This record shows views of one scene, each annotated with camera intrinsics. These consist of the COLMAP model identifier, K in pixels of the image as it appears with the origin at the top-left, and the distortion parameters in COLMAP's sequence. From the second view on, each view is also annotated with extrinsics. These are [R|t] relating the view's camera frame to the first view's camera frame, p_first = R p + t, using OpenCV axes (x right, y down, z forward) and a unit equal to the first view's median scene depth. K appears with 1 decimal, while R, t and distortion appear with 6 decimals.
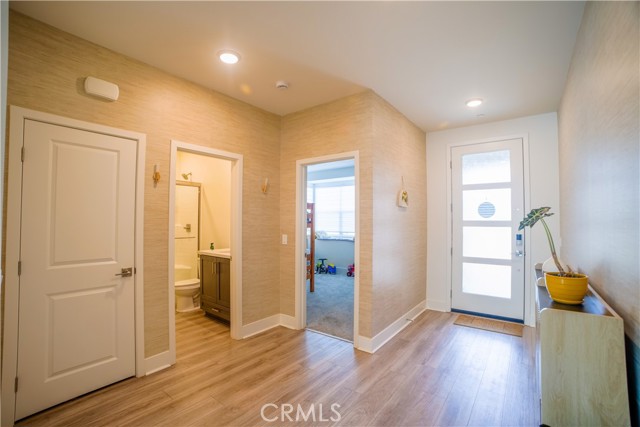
lens RADIAL K [[290.8, 0, 316.8], [0, 290.8, 212.1], [0, 0, 1]] dist [-0.036622, 0.000187]
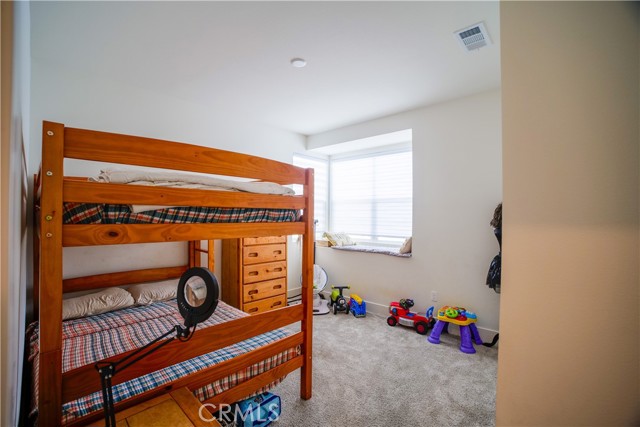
lens RADIAL K [[290.8, 0, 317.0], [0, 290.8, 212.2], [0, 0, 1]] dist [-0.036622, 0.000187]
pose [[0.996061, 0.009157, -0.088198, 0.022159], [-0.007533, 0.999796, 0.018727, 0.013257], [0.088351, -0.017989, 0.995927, 0.455452]]
